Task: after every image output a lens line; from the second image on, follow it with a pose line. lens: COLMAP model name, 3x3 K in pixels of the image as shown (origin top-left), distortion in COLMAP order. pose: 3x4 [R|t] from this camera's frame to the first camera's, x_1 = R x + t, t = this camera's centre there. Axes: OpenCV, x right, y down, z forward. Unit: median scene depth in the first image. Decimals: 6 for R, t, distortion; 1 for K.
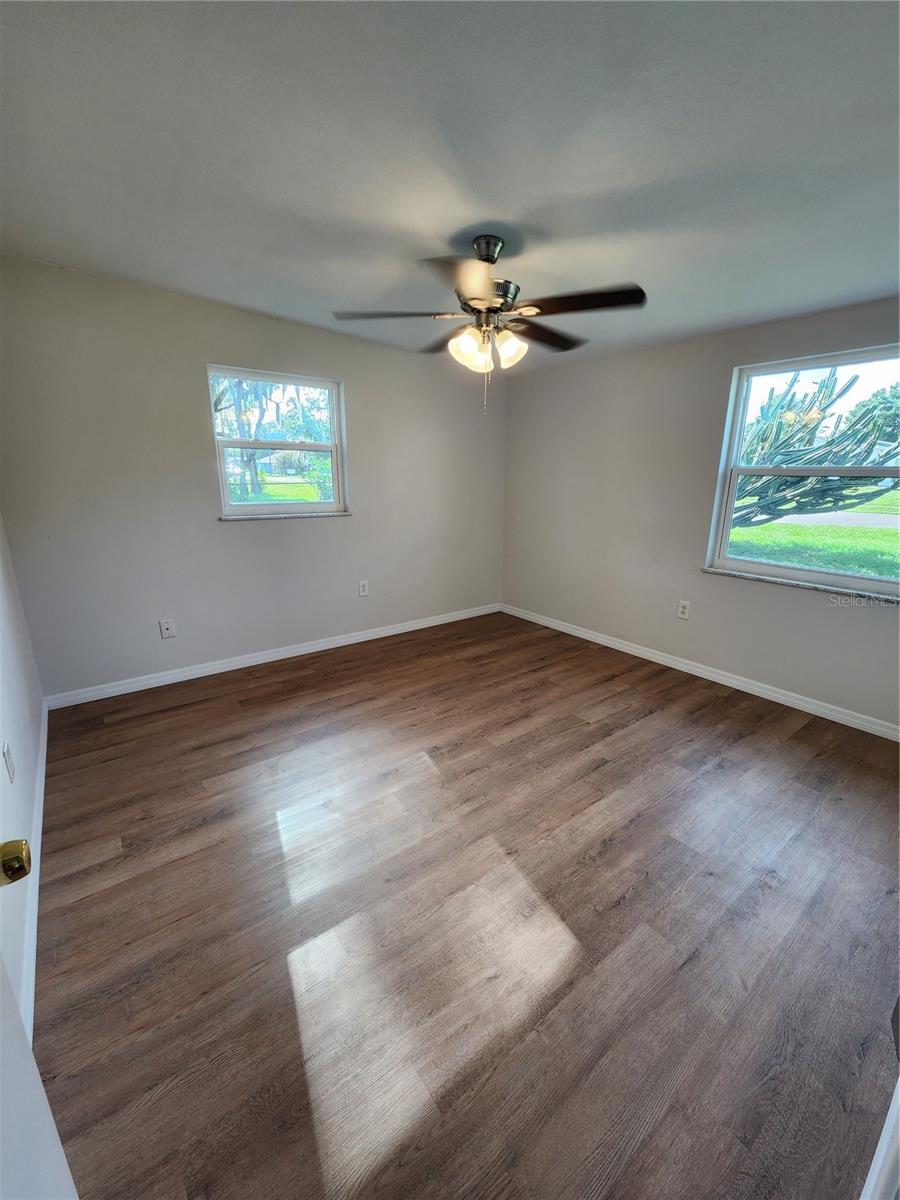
lens RADIAL K [[483.1, 0, 443.3], [0, 483.1, 599.3], [0, 0, 1]] dist [-0.007770, 0.000658]
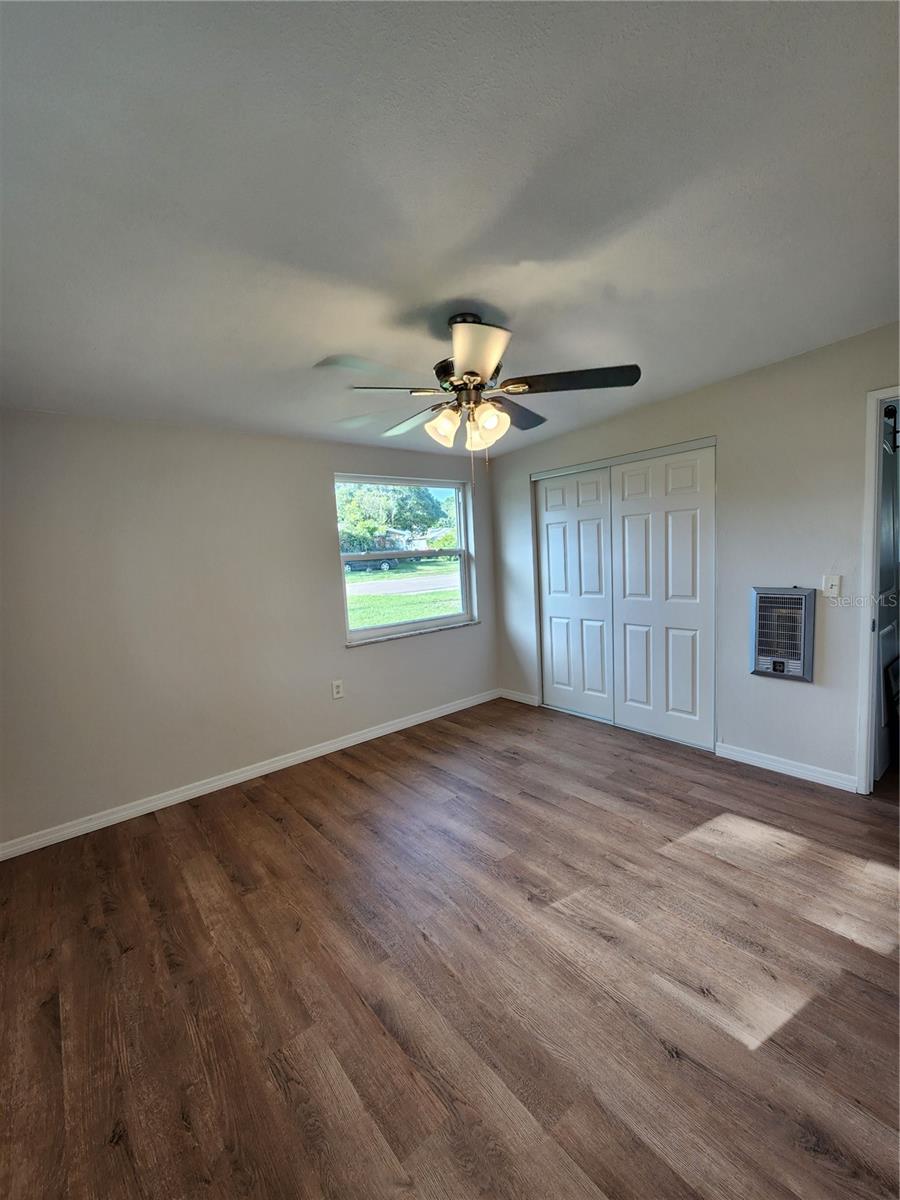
lens RADIAL K [[483.1, 0, 479.6], [0, 483.1, 600.8], [0, 0, 1]] dist [-0.007770, 0.000658]
pose [[-0.069035, -0.109315, 0.991607, -0.604634], [0.309788, 0.942491, 0.125467, -0.222053], [-0.948296, 0.315850, -0.031201, 0.793060]]
